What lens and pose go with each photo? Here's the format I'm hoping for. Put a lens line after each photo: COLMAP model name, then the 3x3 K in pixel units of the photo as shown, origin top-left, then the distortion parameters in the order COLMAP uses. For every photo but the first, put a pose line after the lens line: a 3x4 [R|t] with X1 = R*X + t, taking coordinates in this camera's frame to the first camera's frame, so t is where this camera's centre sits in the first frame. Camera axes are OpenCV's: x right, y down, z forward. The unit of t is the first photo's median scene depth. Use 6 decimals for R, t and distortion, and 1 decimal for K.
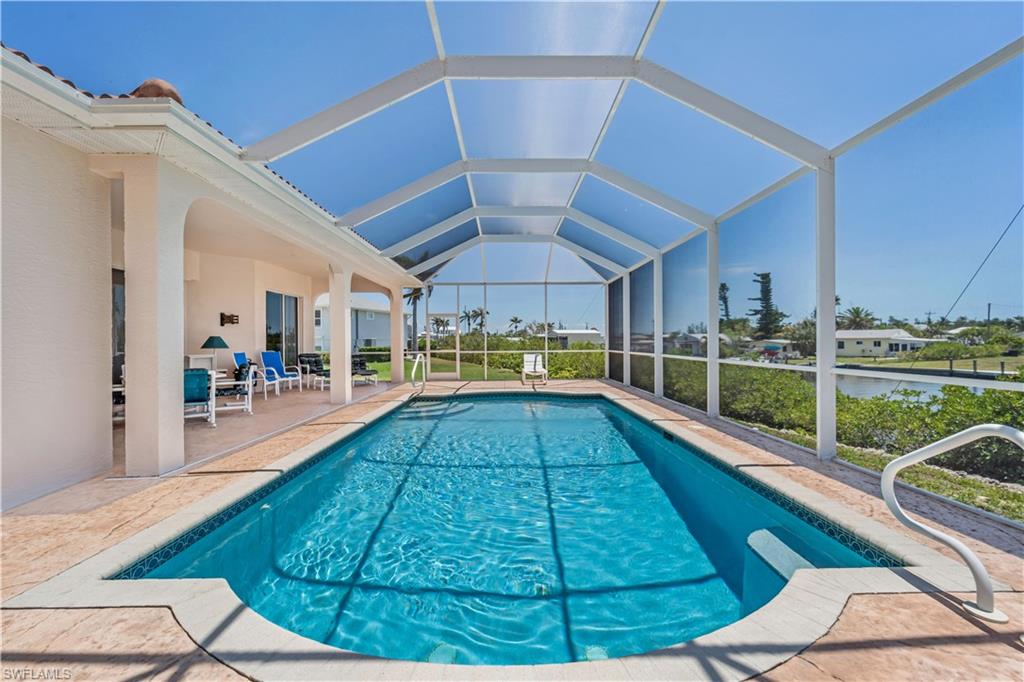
lens RADIAL K [[419.1, 0, 512.2], [0, 419.1, 342.0], [0, 0, 1]] dist [-0.001134, -0.000198]
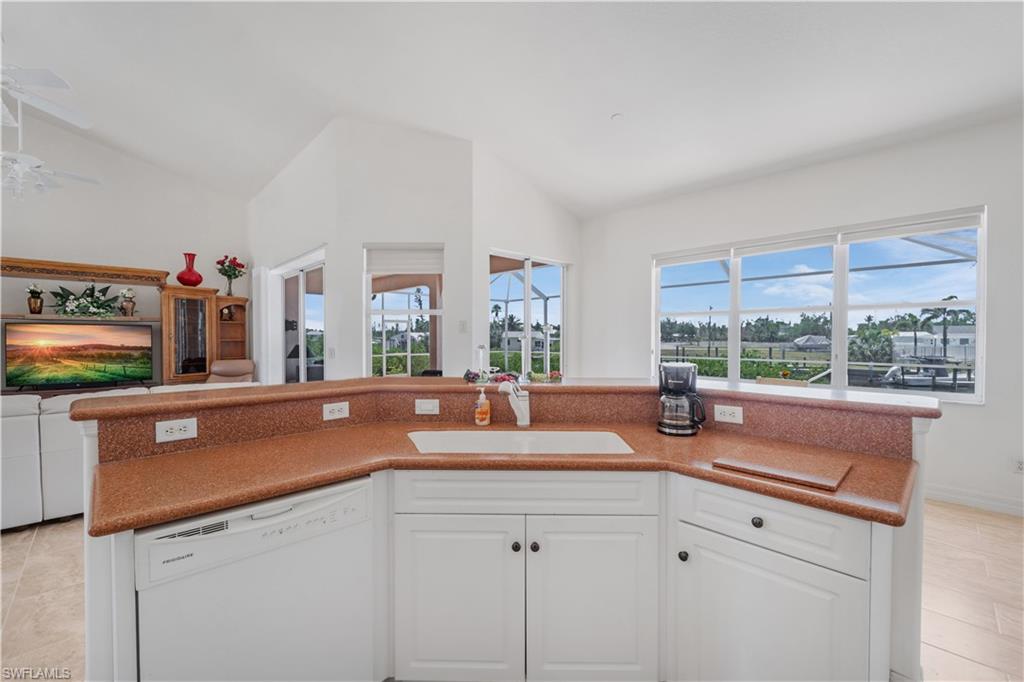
lens RADIAL K [[419.1, 0, 512.3], [0, 419.1, 342.9], [0, 0, 1]] dist [-0.001134, -0.000198]
pose [[0.731457, -0.003768, 0.681878, -0.137837], [-0.003462, 0.999951, 0.009239, -0.003725], [-0.681879, -0.009118, 0.731408, -0.002063]]
